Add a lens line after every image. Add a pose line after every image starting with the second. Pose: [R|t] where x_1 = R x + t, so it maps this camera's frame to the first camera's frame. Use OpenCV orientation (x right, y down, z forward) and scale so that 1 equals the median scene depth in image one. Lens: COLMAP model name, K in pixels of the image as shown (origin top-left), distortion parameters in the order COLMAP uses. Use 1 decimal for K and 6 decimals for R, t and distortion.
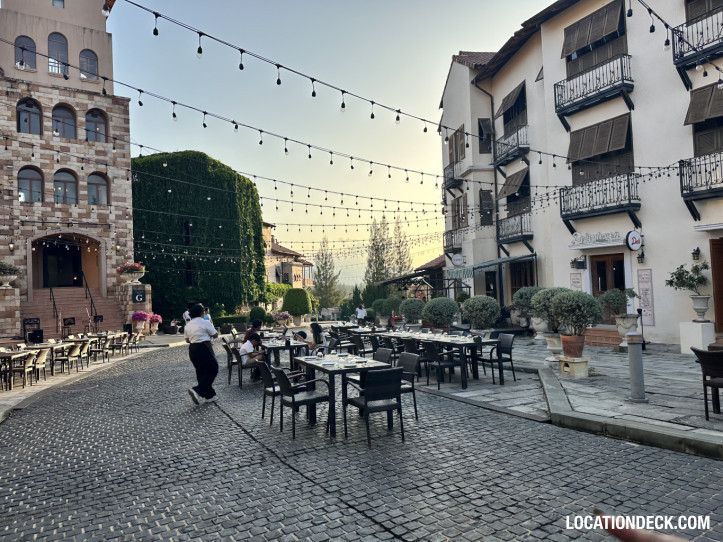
lens RADIAL K [[500.2, 0, 361.5], [0, 500.2, 271.0], [0, 0, 1]] dist [0.100748, -0.144240]
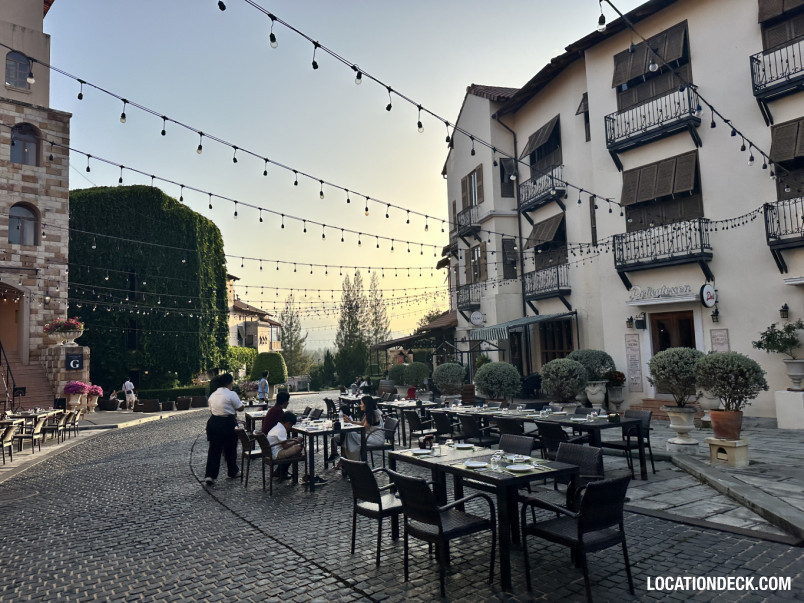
lens RADIAL K [[557.3, 0, 402.0], [0, 557.3, 301.5], [0, 0, 1]] dist [0.061069, -0.075618]
pose [[0.990479, 0.014298, 0.136918, -0.066001], [-0.006236, 0.998231, -0.059134, 0.005863], [-0.137521, 0.057718, 0.988816, 0.079183]]
